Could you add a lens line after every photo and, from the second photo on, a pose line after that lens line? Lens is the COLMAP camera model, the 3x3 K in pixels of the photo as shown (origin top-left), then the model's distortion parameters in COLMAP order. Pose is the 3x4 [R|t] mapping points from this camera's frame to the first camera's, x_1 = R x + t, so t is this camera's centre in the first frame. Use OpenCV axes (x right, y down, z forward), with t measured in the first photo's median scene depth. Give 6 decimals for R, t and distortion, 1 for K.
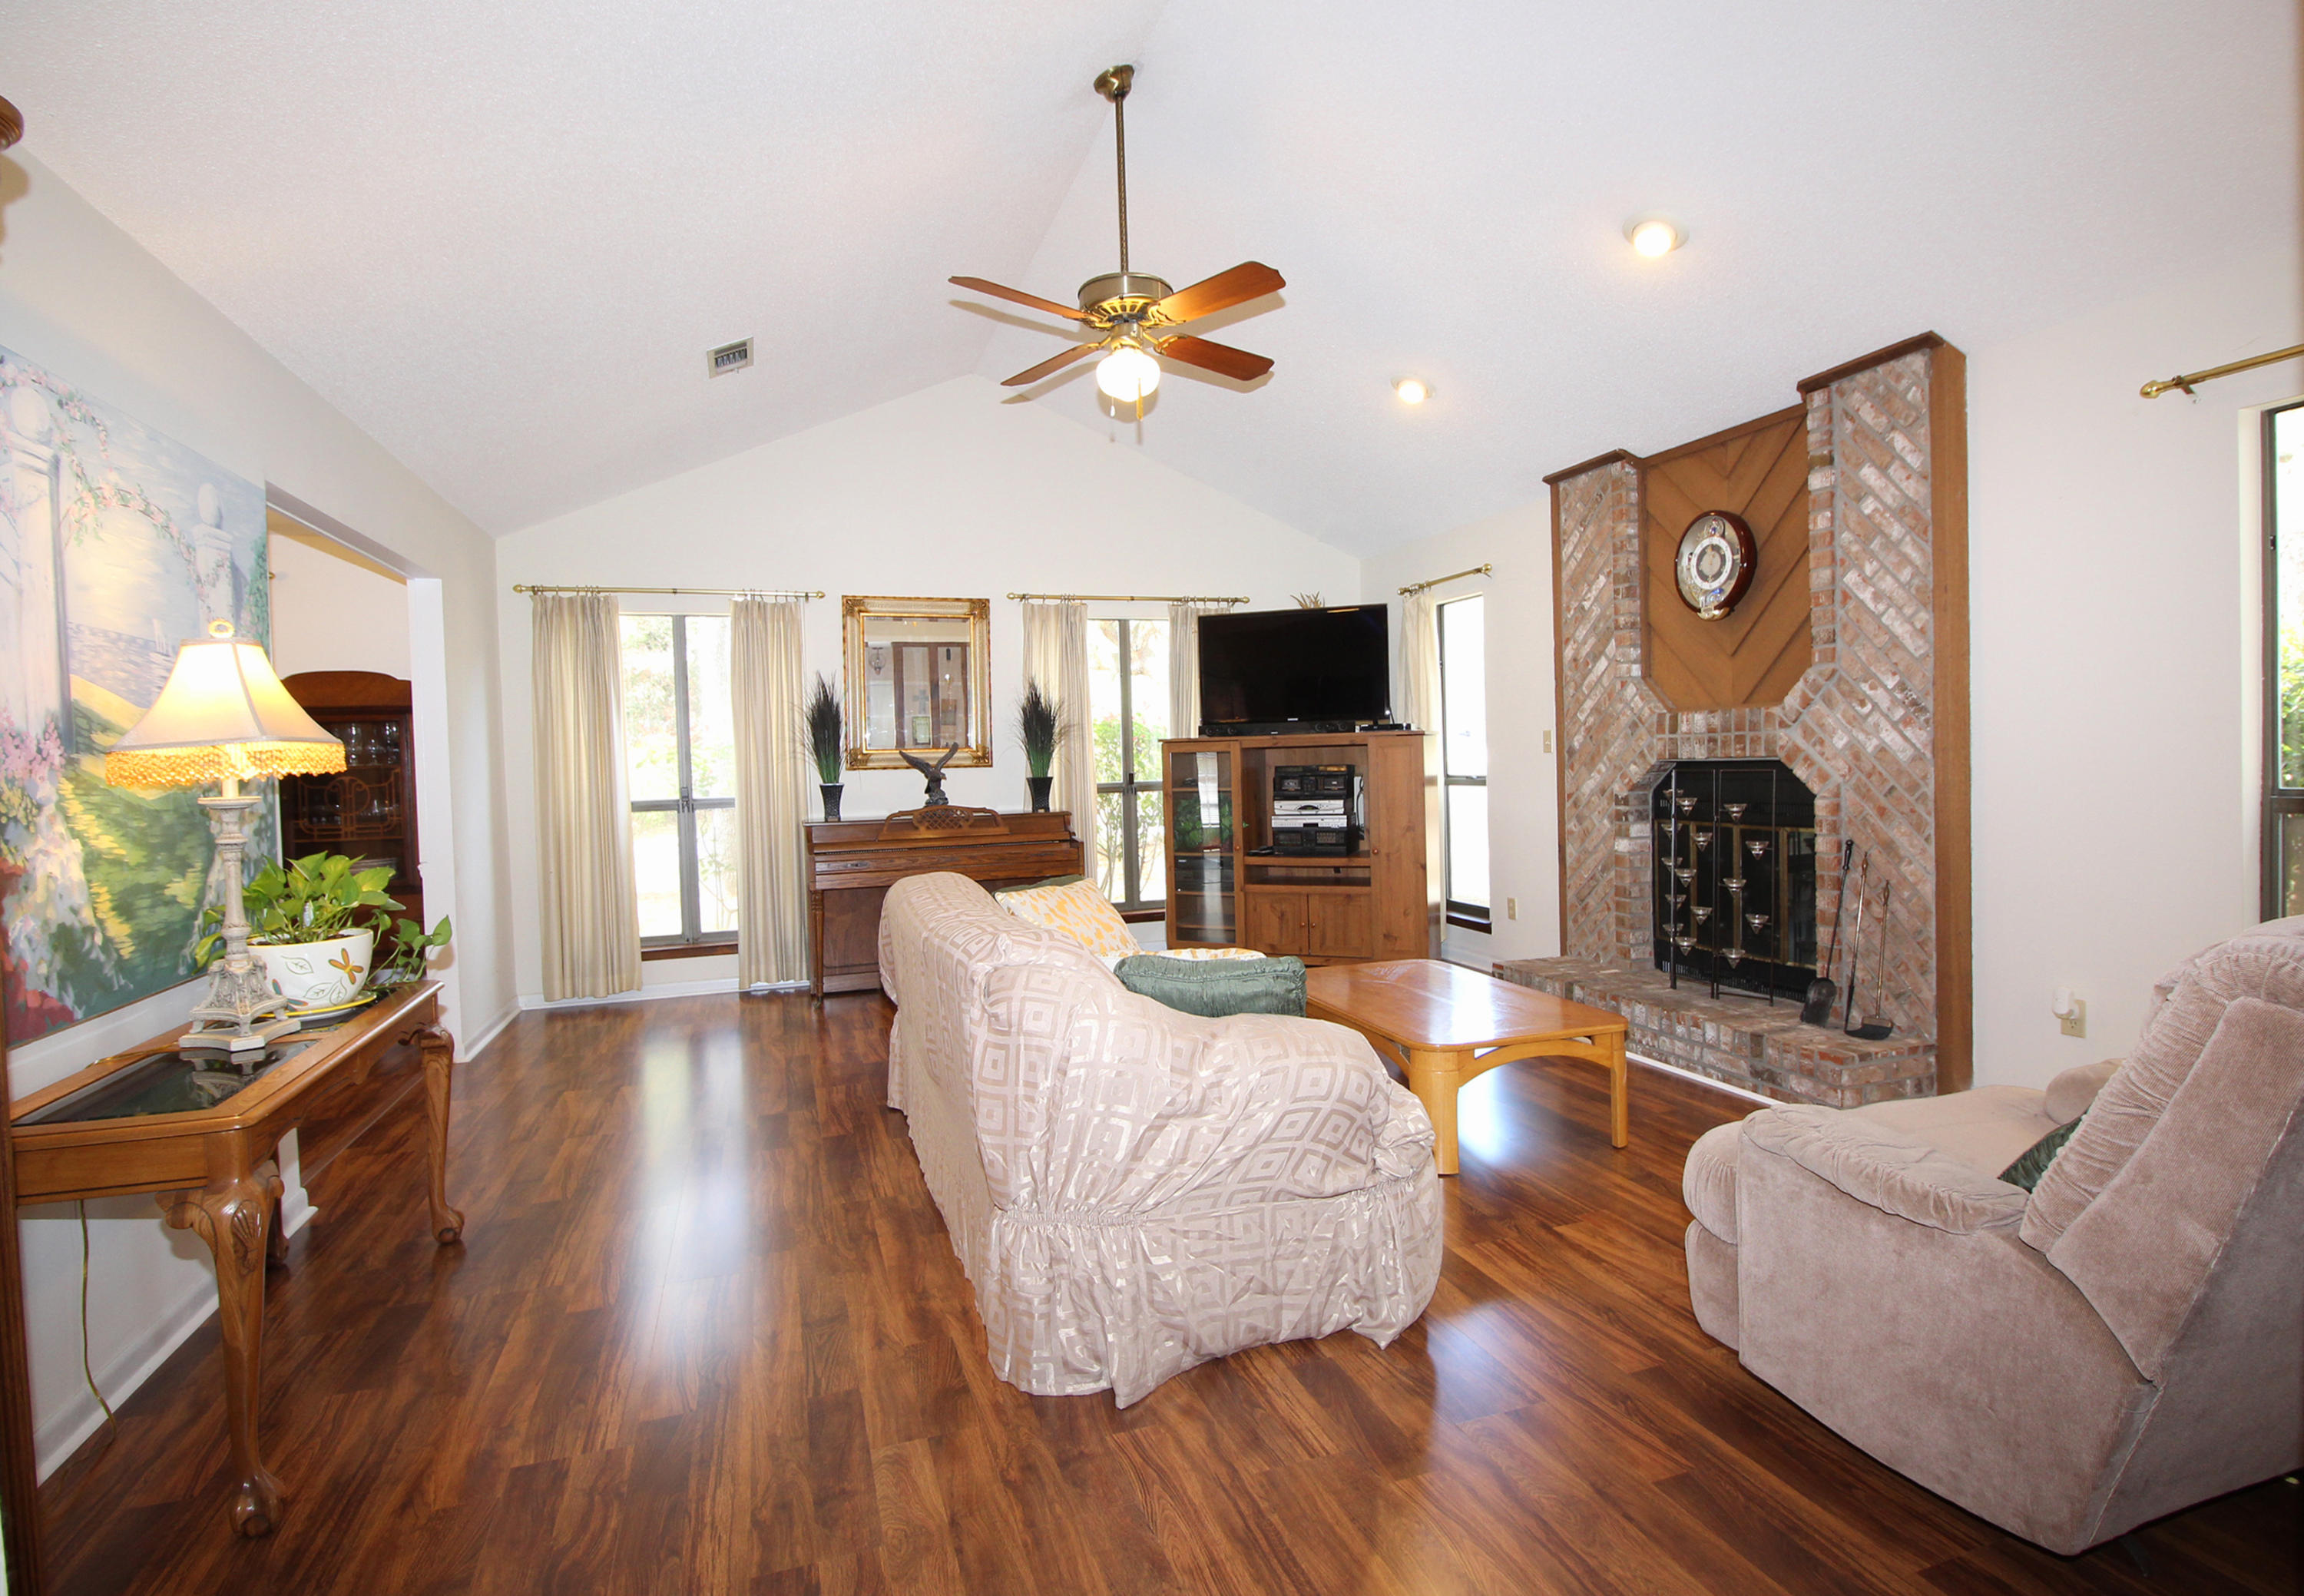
lens RADIAL K [[1150.2, 0, 1152.0], [0, 1150.2, 798.0], [0, 0, 1]] dist [-0.001819, -0.000357]
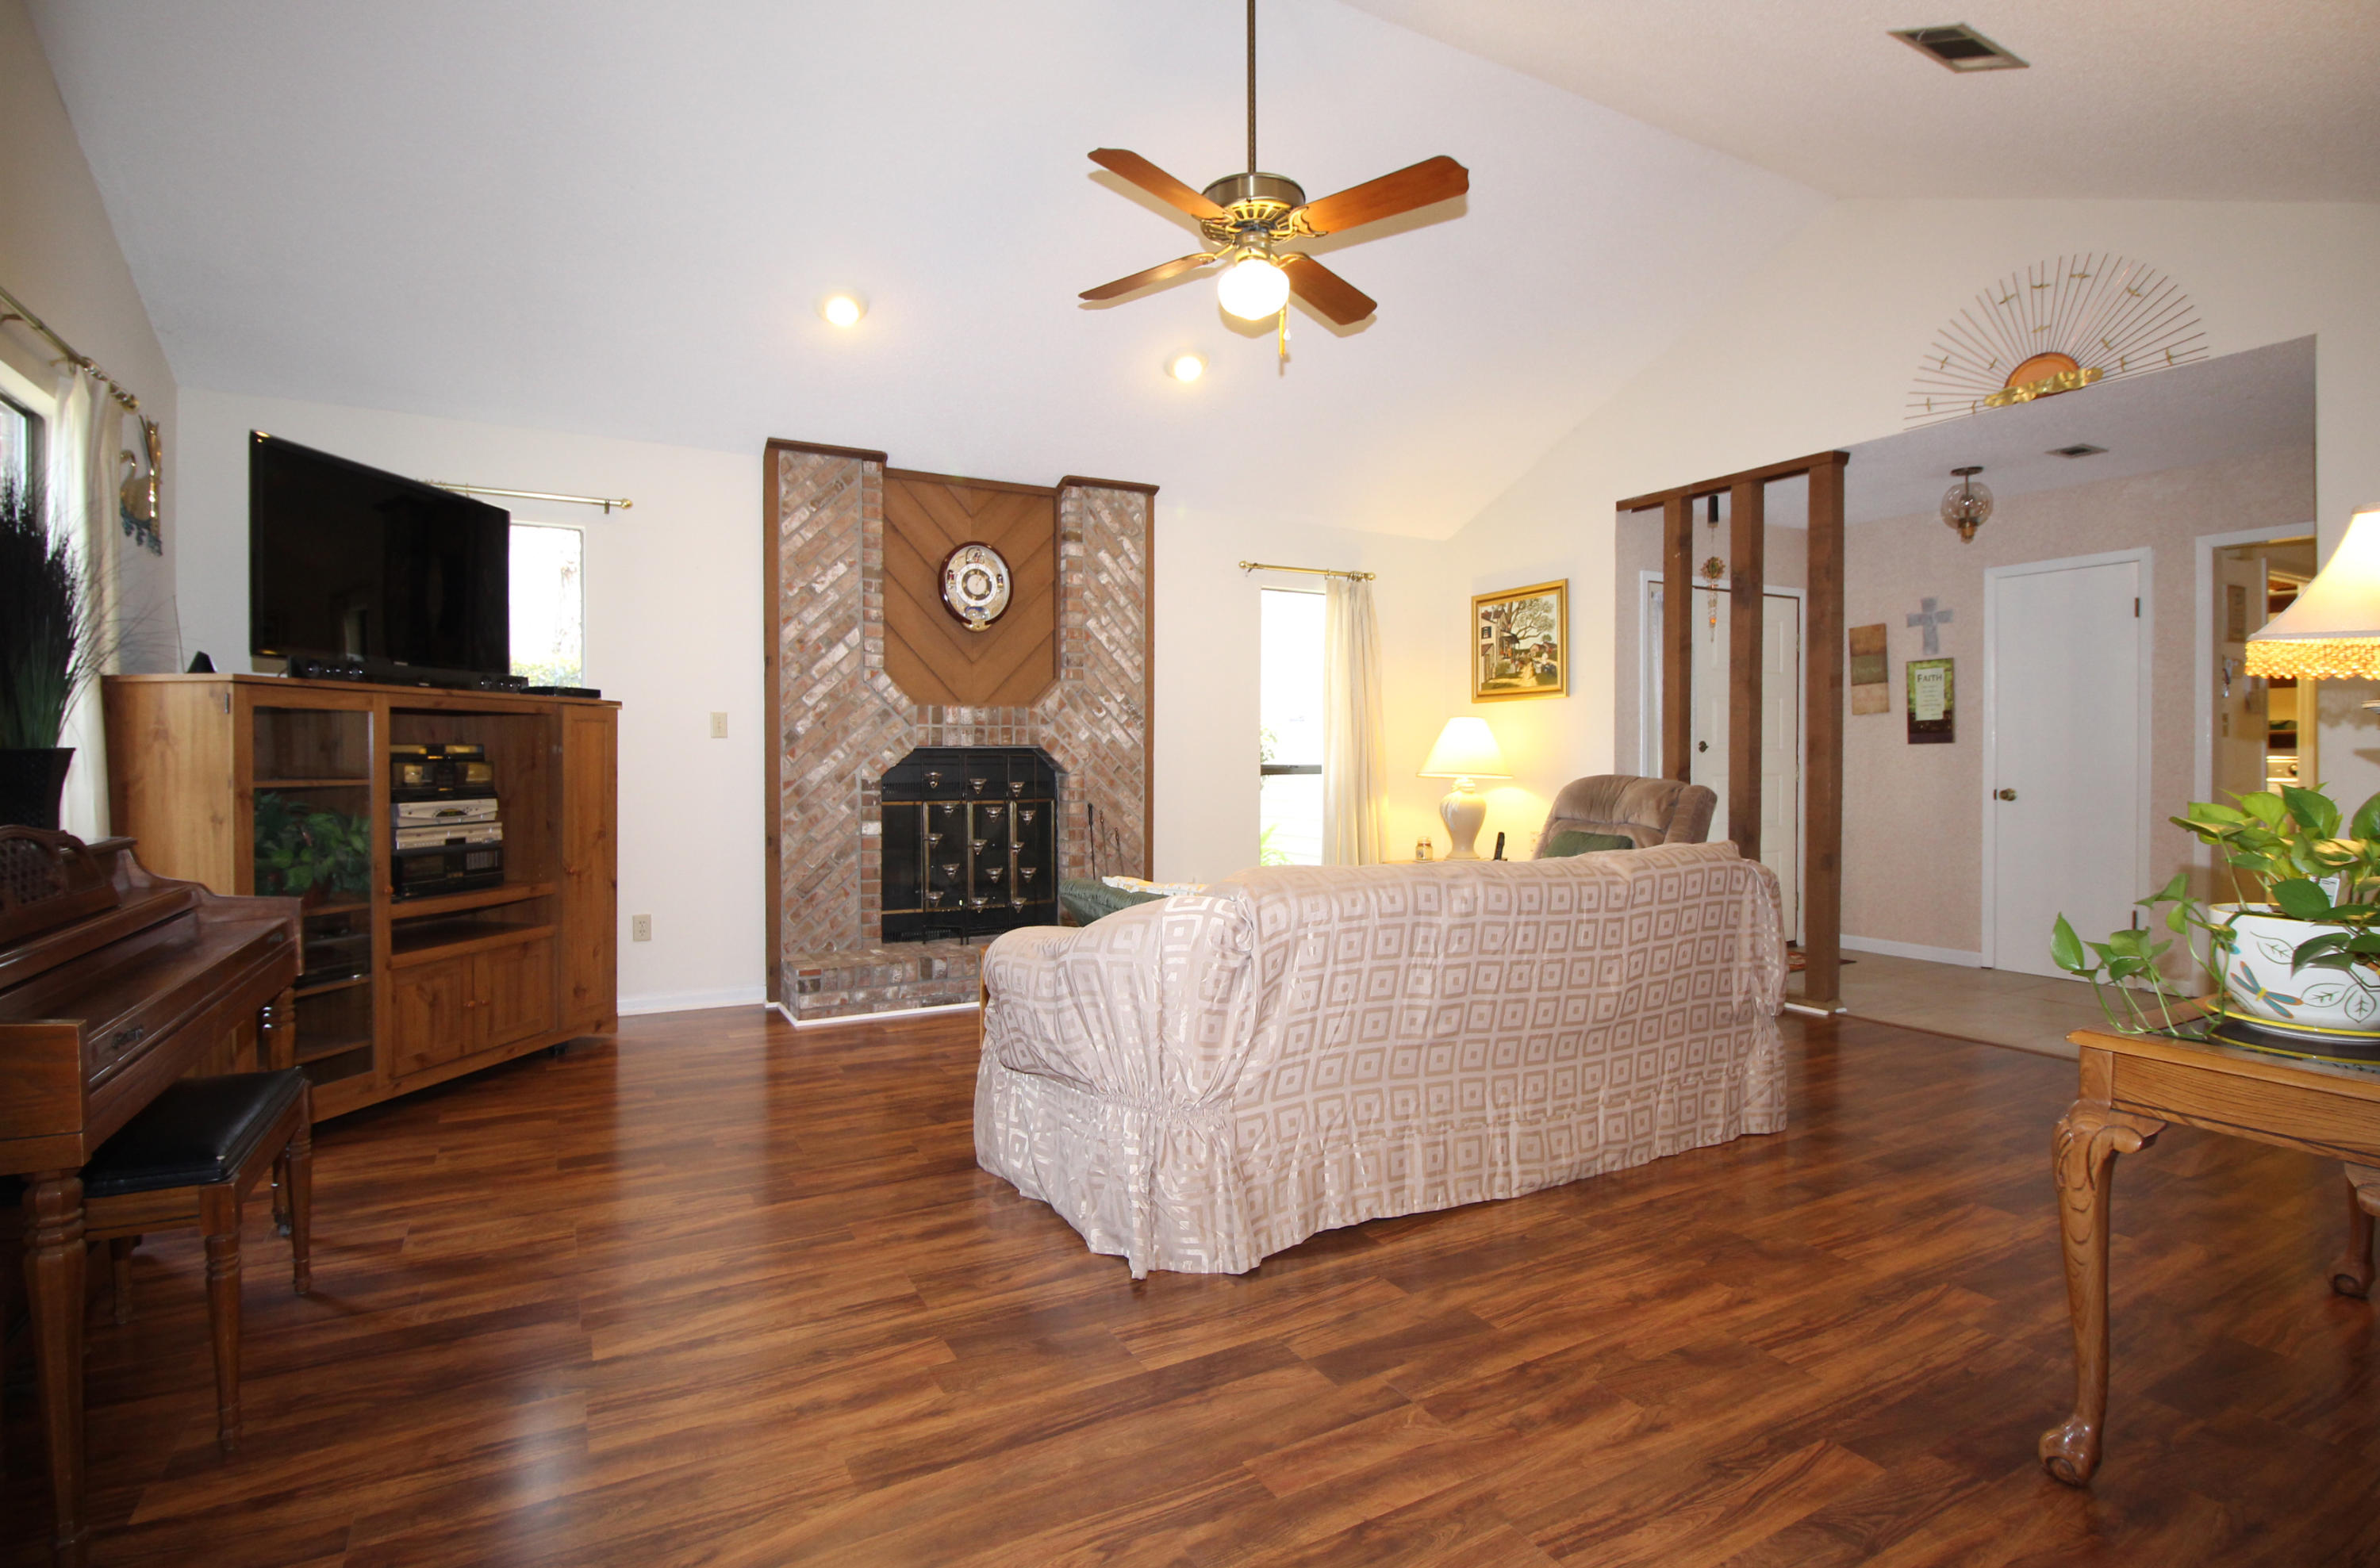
lens RADIAL K [[1120.4, 0, 1190.0], [0, 1120.4, 784.0], [0, 0, 1]] dist [-0.013074, -0.000244]
pose [[-0.180655, 0.003138, 0.983542, -0.702189], [0.041756, 0.999118, 0.004482, 0.009217], [-0.982660, 0.041878, -0.180627, 0.990109]]
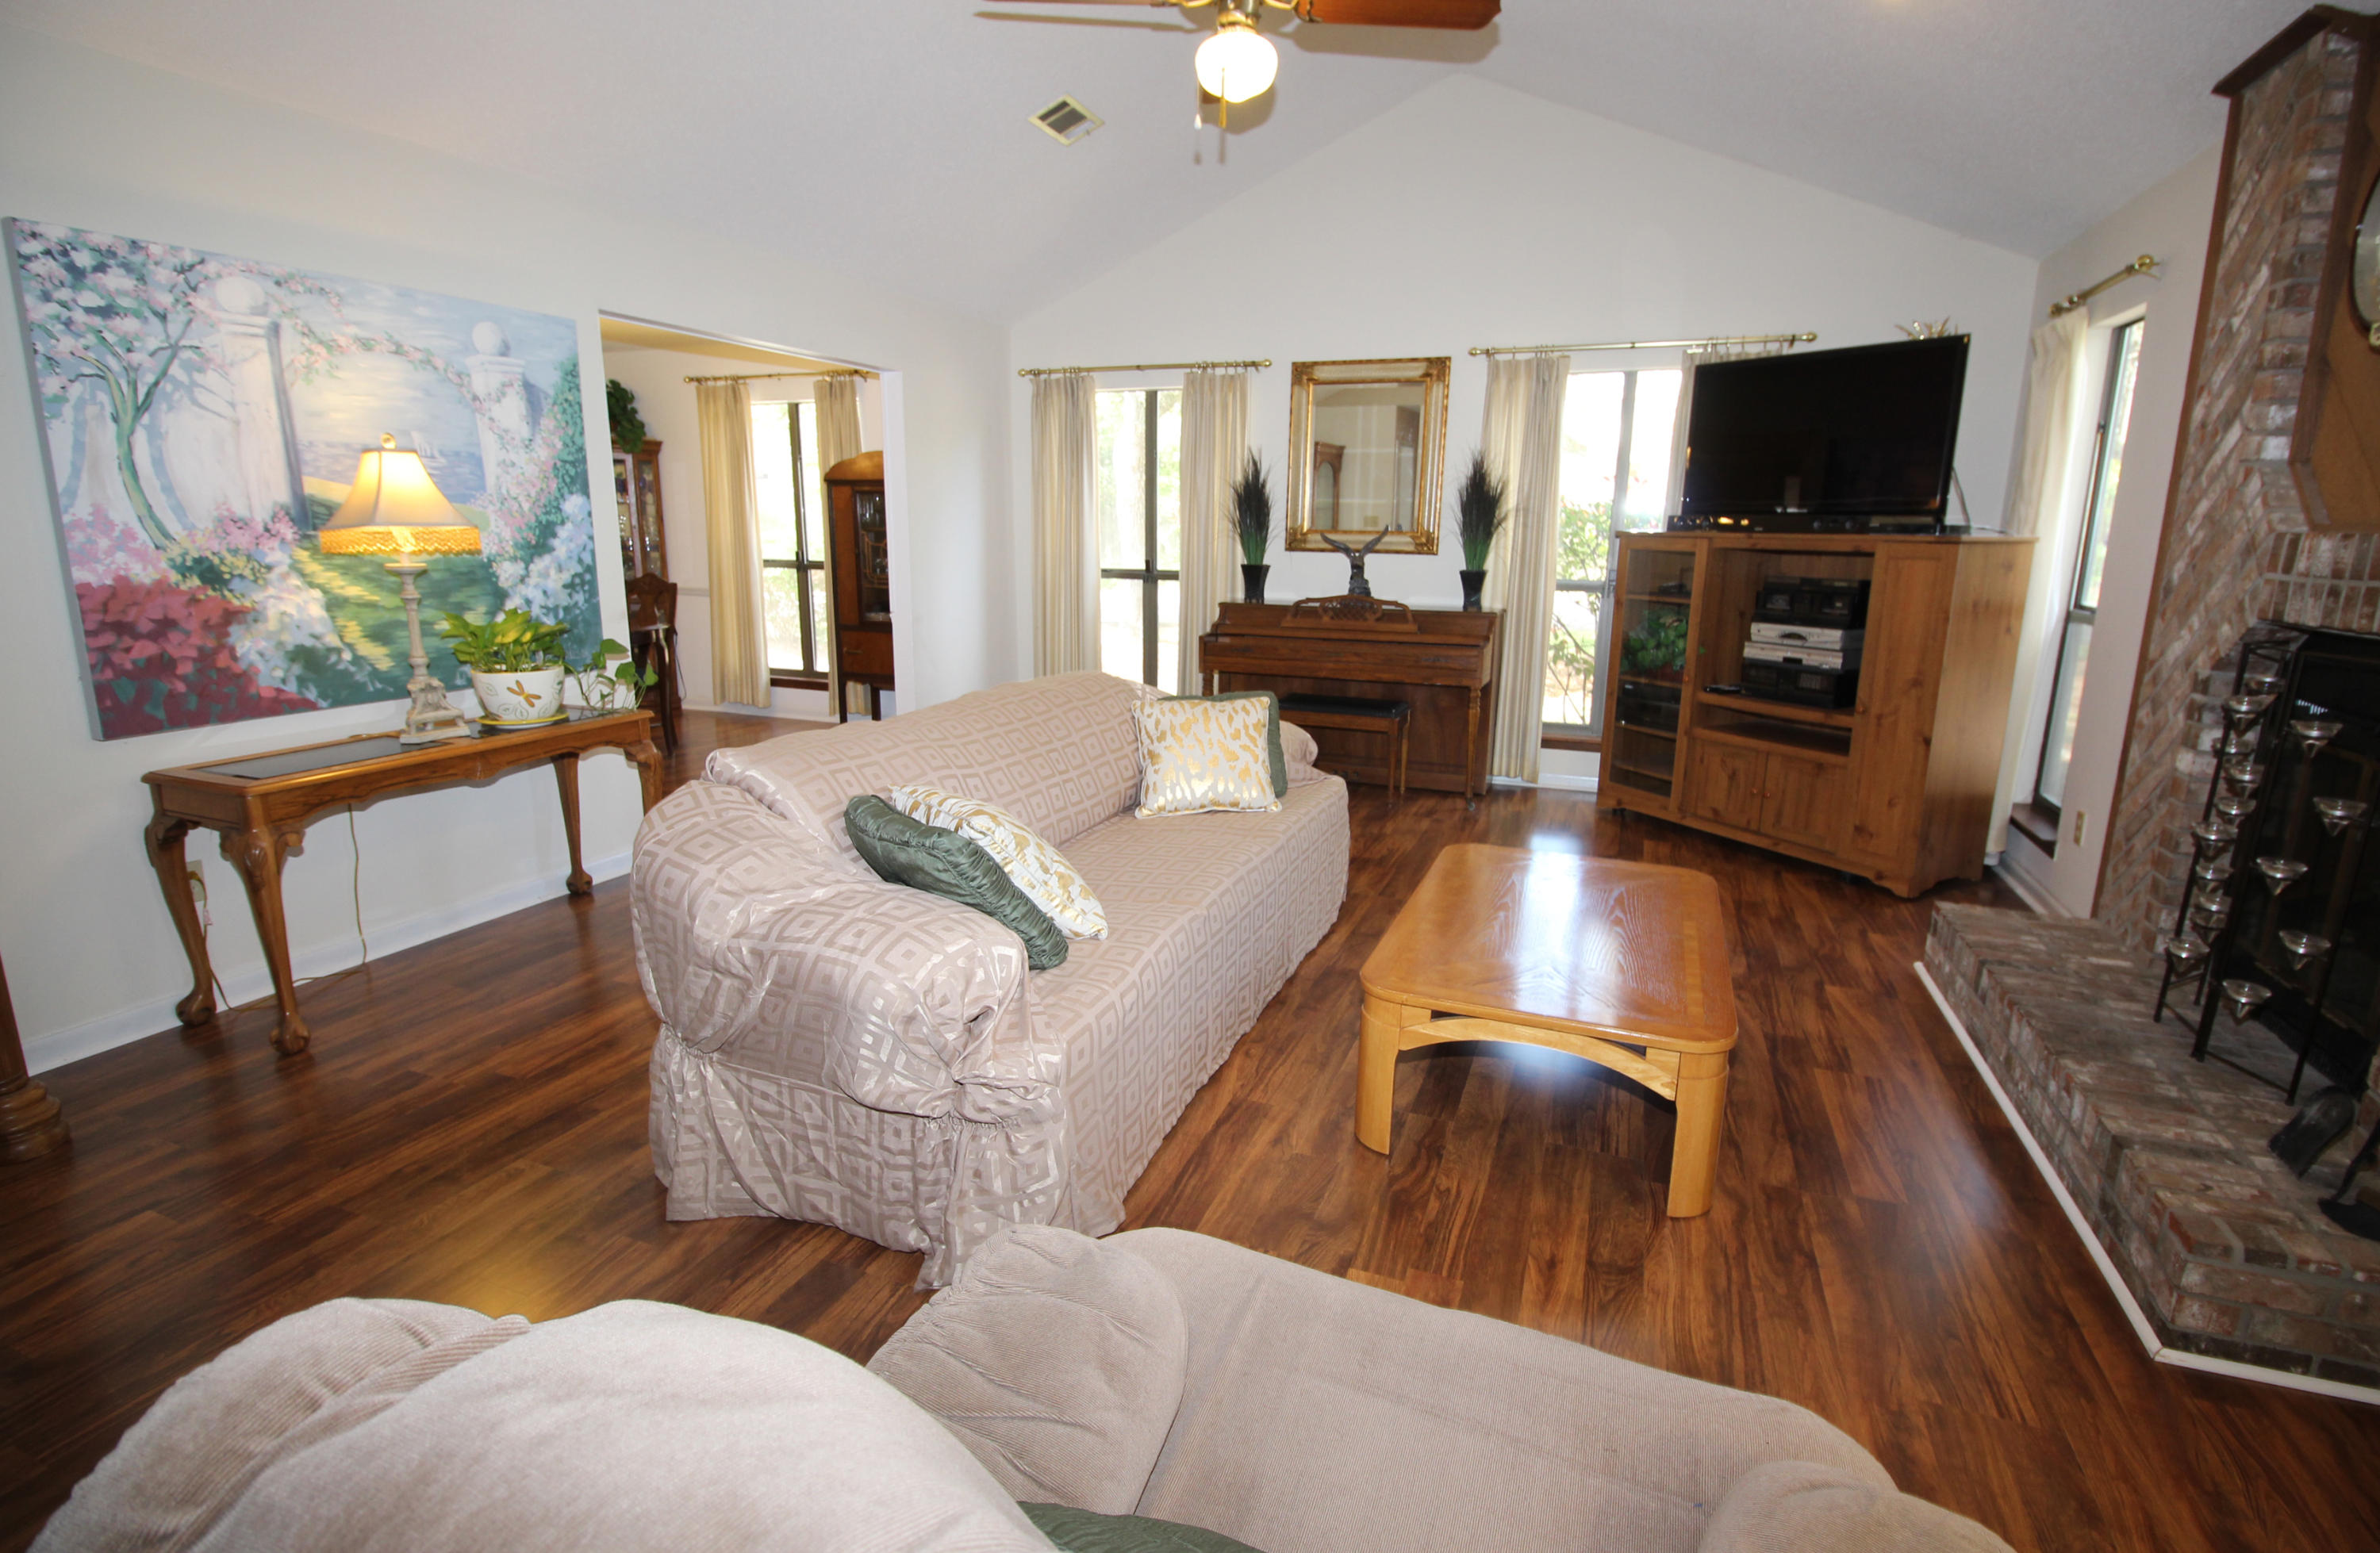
lens RADIAL K [[1131.7, 0, 1190.0], [0, 1131.7, 776.5], [0, 0, 1]] dist [-0.000769, -0.010077]
pose [[0.761088, 0.177248, -0.623962, 0.421255], [-0.055979, 0.976301, 0.209054, -0.045443], [0.646229, -0.124179, 0.752972, 0.279357]]
